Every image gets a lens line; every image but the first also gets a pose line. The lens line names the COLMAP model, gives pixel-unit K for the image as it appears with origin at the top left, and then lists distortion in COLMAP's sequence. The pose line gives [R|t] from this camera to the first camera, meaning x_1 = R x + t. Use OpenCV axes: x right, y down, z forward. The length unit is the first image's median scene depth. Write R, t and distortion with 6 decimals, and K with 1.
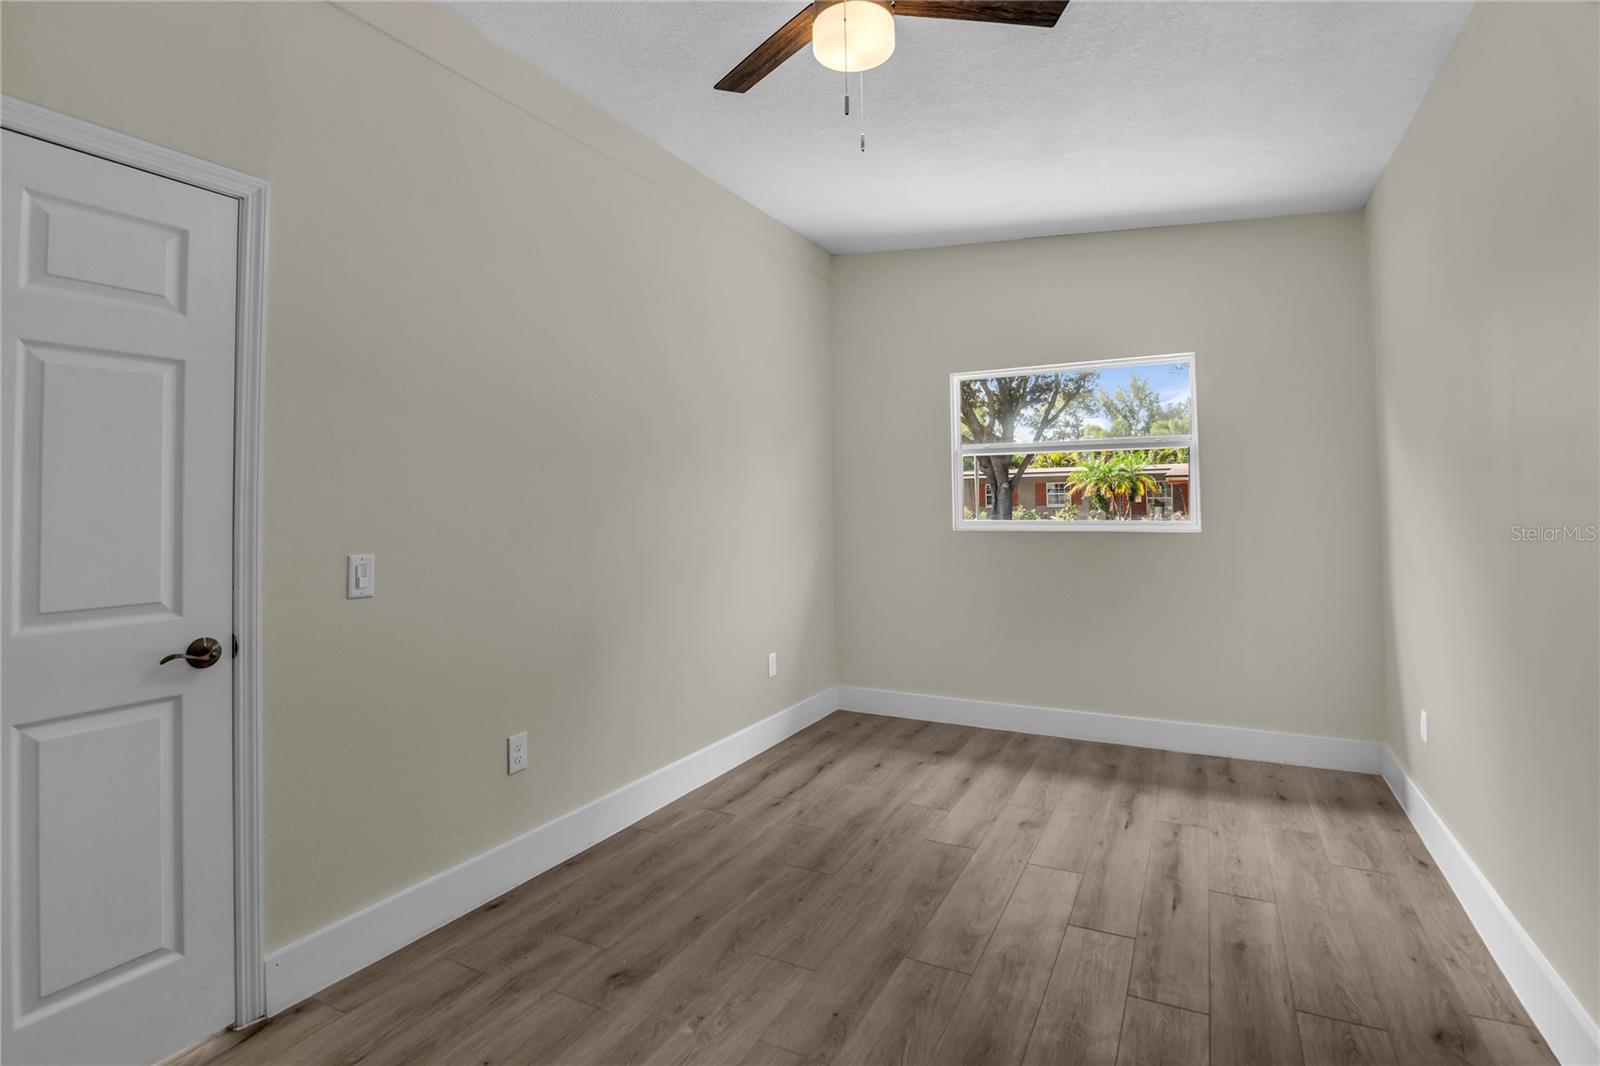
lens RADIAL K [[746.8, 0, 800.2], [0, 746.8, 528.9], [0, 0, 1]] dist [-0.021624, 0.000167]
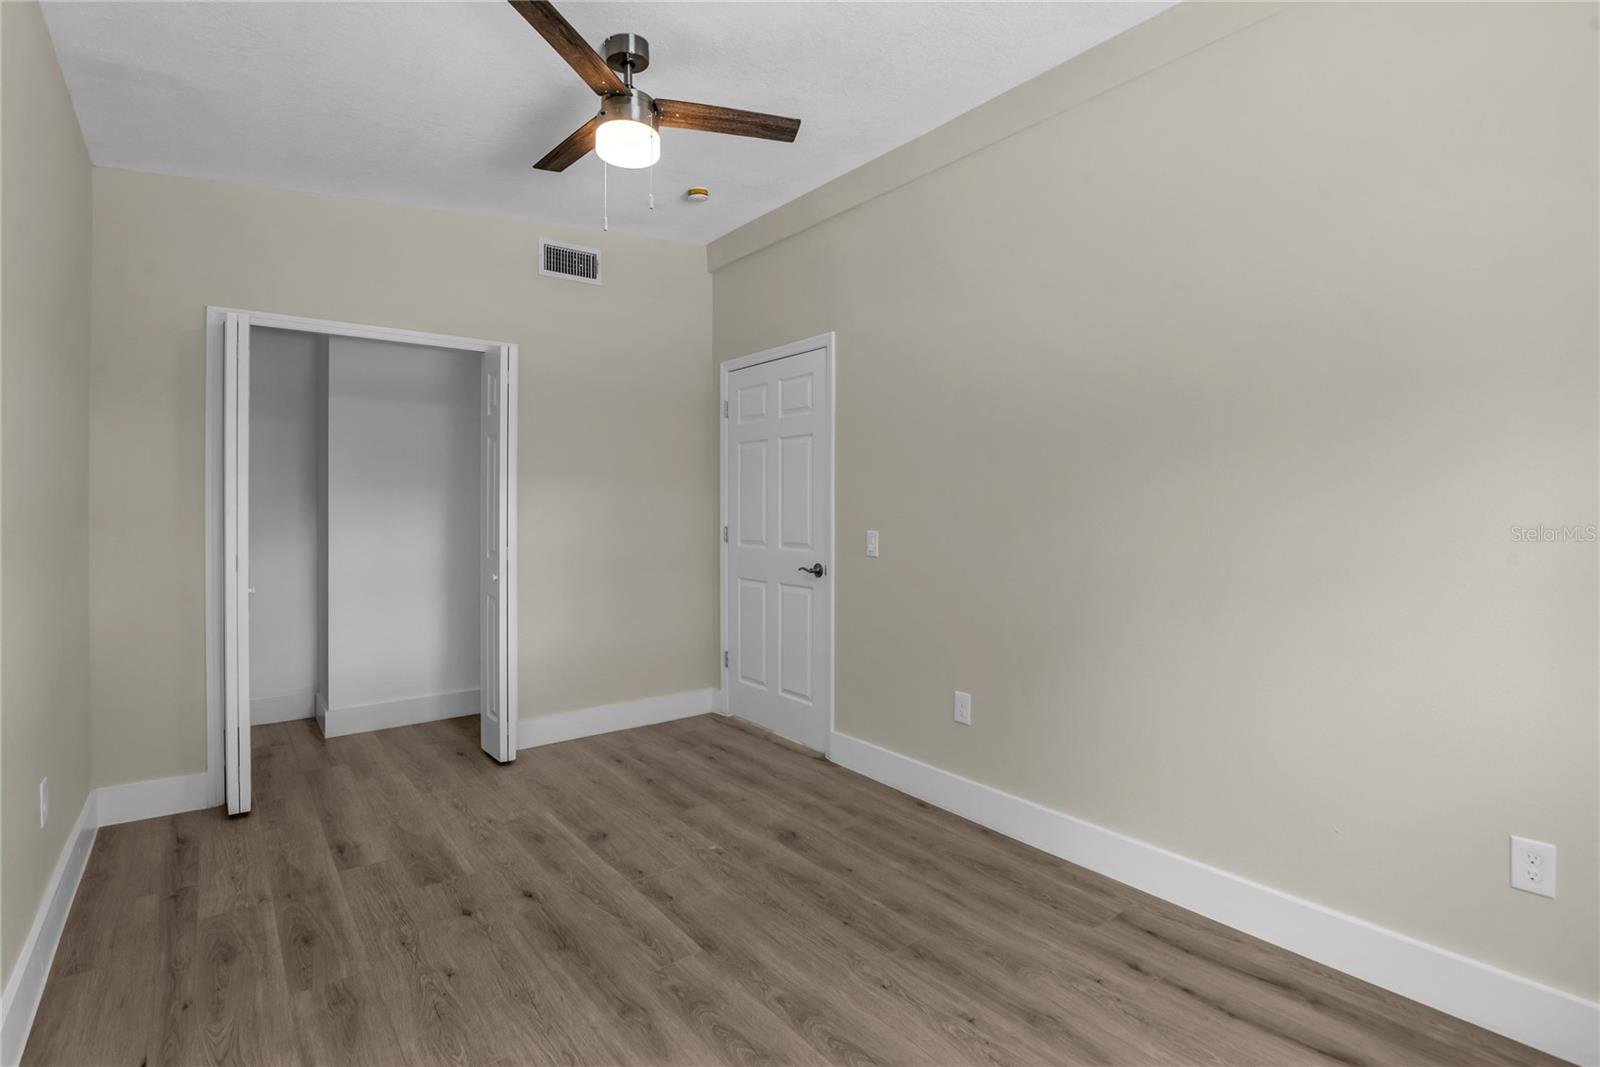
lens RADIAL K [[746.8, 0, 800.2], [0, 746.8, 529.4], [0, 0, 1]] dist [-0.021624, 0.000167]
pose [[-0.391528, 0.039530, -0.919317, 0.894406], [-0.018617, 0.998532, 0.050865, -0.041930], [0.919978, 0.037030, -0.390218, 1.345191]]
